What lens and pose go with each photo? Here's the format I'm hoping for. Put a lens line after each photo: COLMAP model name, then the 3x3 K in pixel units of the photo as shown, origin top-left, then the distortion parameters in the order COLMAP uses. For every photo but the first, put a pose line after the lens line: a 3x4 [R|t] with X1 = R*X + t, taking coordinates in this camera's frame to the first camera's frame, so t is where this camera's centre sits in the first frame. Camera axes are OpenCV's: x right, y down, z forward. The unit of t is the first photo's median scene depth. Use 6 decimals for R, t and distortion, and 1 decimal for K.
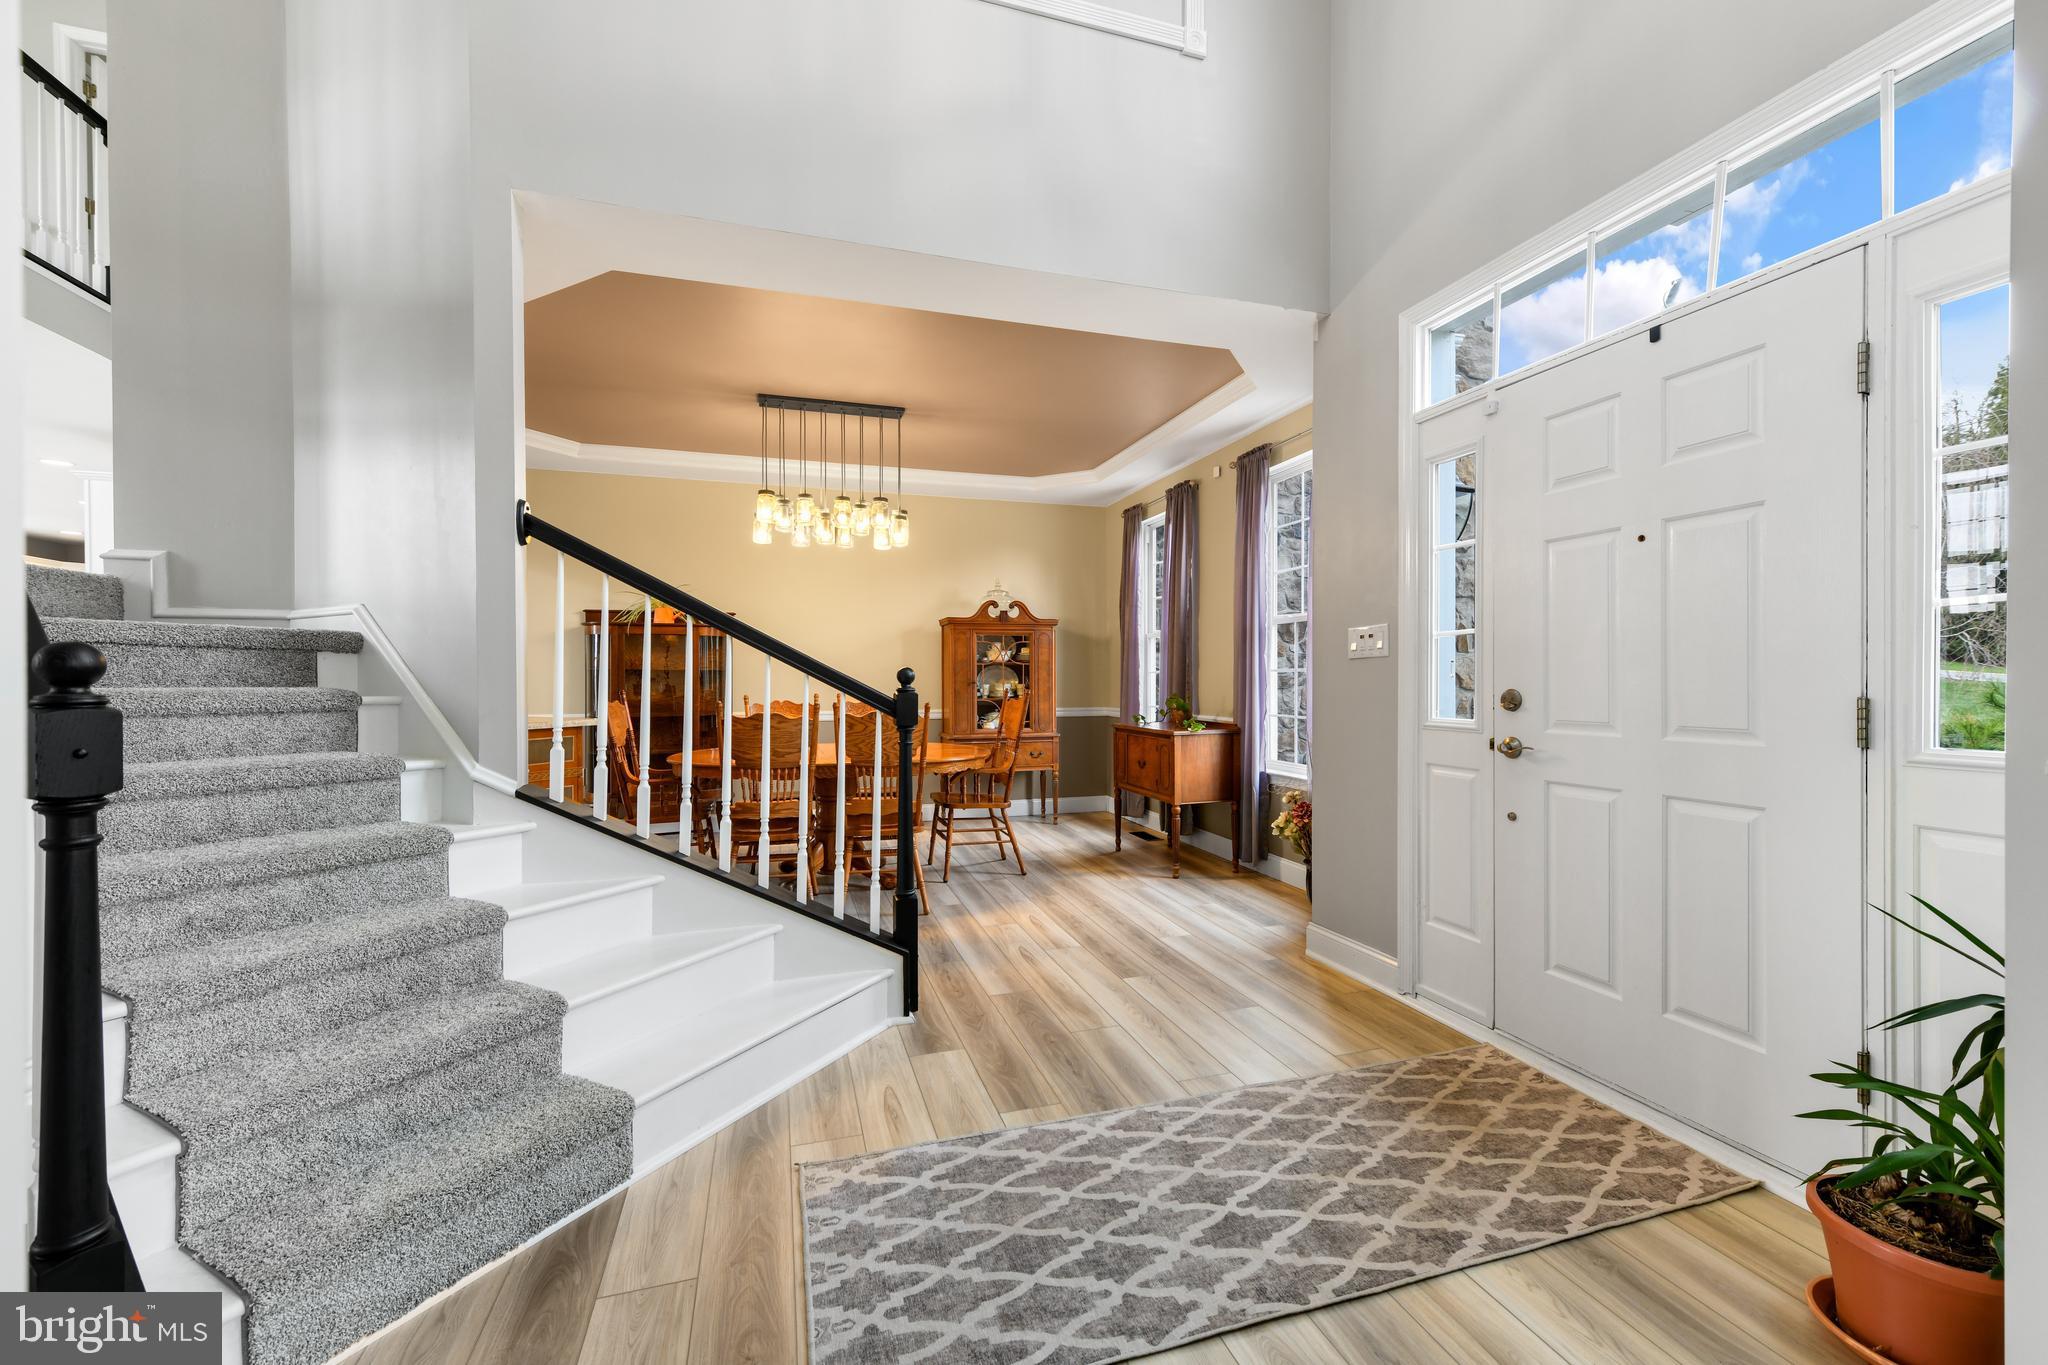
lens RADIAL K [[807.3, 0, 1026.5], [0, 807.3, 677.1], [0, 0, 1]] dist [-0.003355, -0.000587]
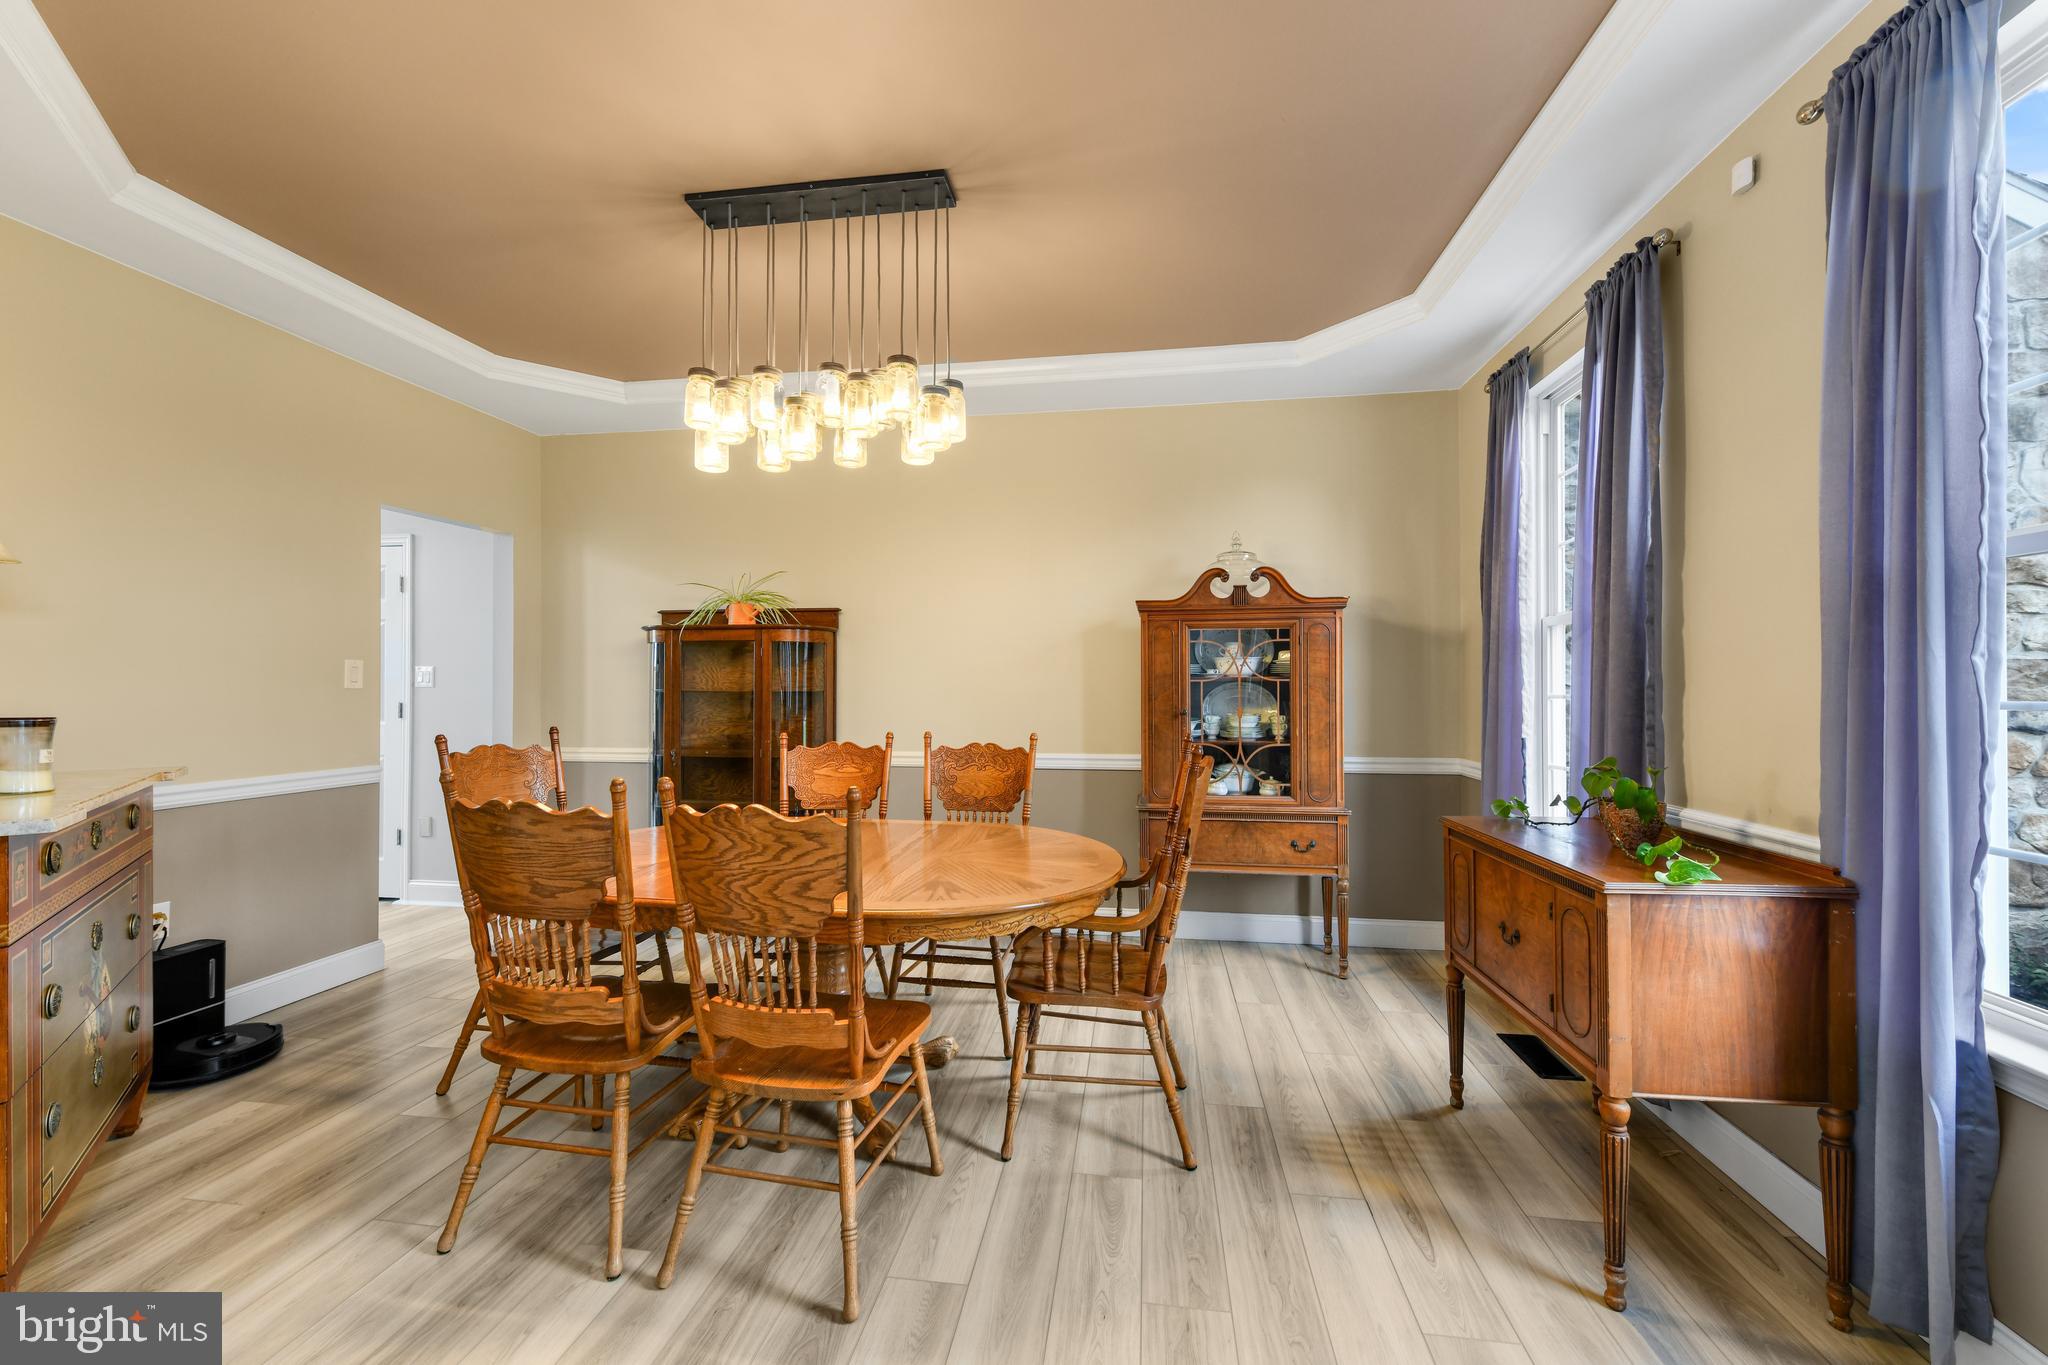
lens RADIAL K [[807.3, 0, 1020.5], [0, 807.3, 686.9], [0, 0, 1]] dist [-0.003355, -0.000587]
pose [[0.899221, -0.001676, -0.437491, 0.080864], [0.000754, 0.999997, -0.002282, -0.010534], [0.437494, 0.001722, 0.899220, 0.435712]]
